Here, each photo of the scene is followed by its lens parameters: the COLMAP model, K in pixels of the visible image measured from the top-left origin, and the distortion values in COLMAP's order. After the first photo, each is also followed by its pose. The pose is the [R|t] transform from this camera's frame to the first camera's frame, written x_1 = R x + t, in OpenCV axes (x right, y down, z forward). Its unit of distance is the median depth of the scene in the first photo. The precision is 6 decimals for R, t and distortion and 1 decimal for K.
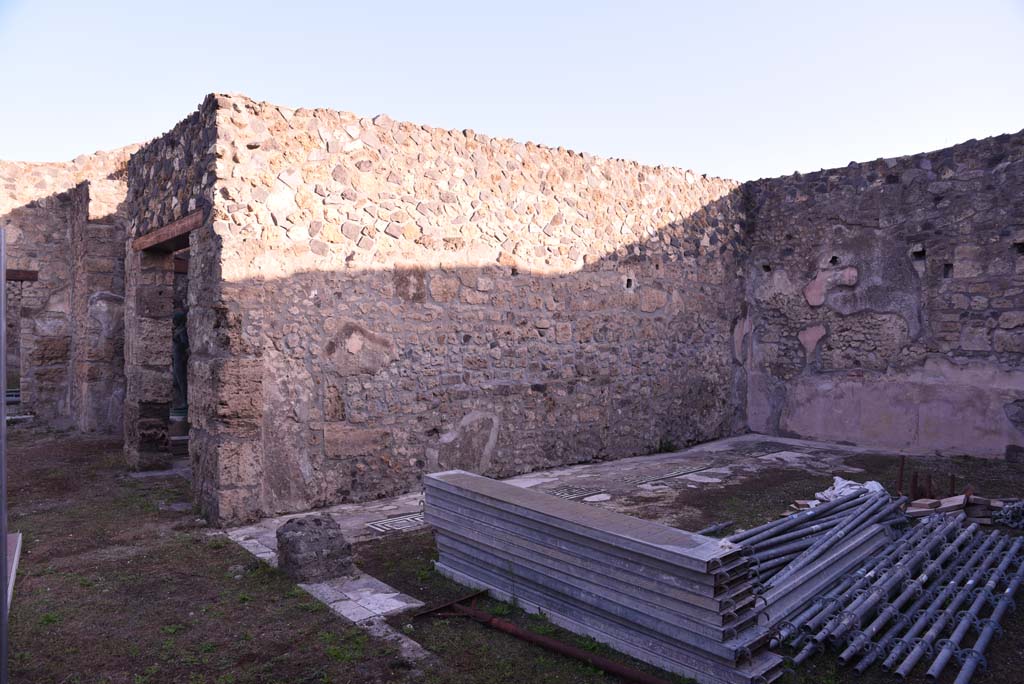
lens RADIAL K [[702.5, 0, 514.4], [0, 702.5, 339.6], [0, 0, 1]] dist [-0.124133, 0.085464]
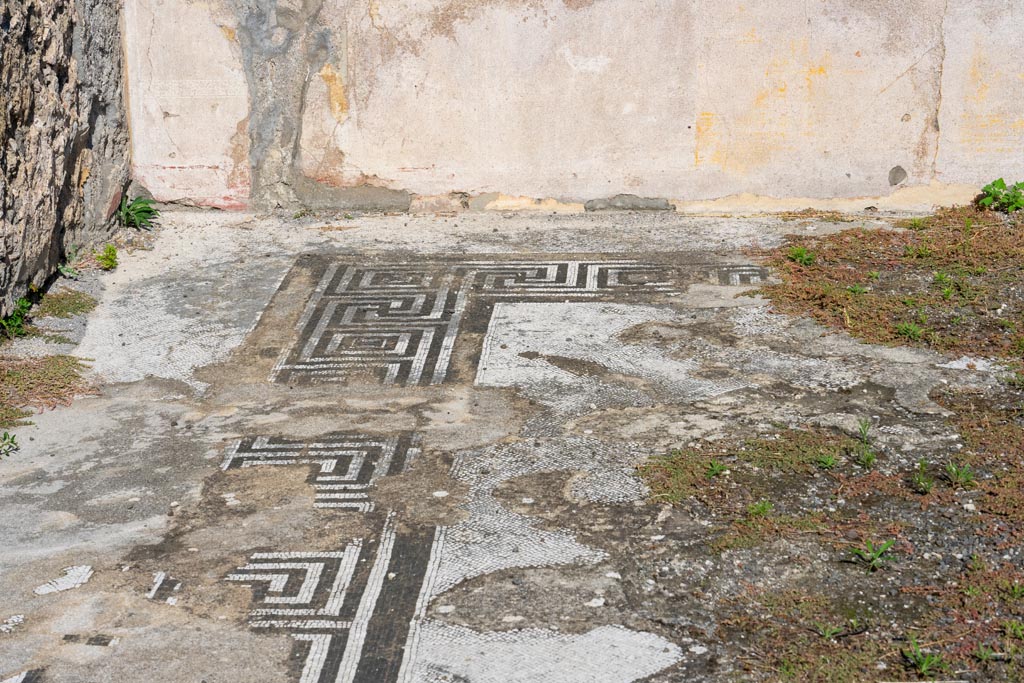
lens RADIAL K [[2262.4, 0, 512.0], [0, 2262.4, 341.8], [0, 0, 1]] dist [0.040136, 0.000000]
pose [[0.695653, -0.205398, 0.688389, -0.088087], [0.024368, 0.964449, 0.263143, 0.001986], [-0.717965, -0.166282, 0.675926, 0.886377]]
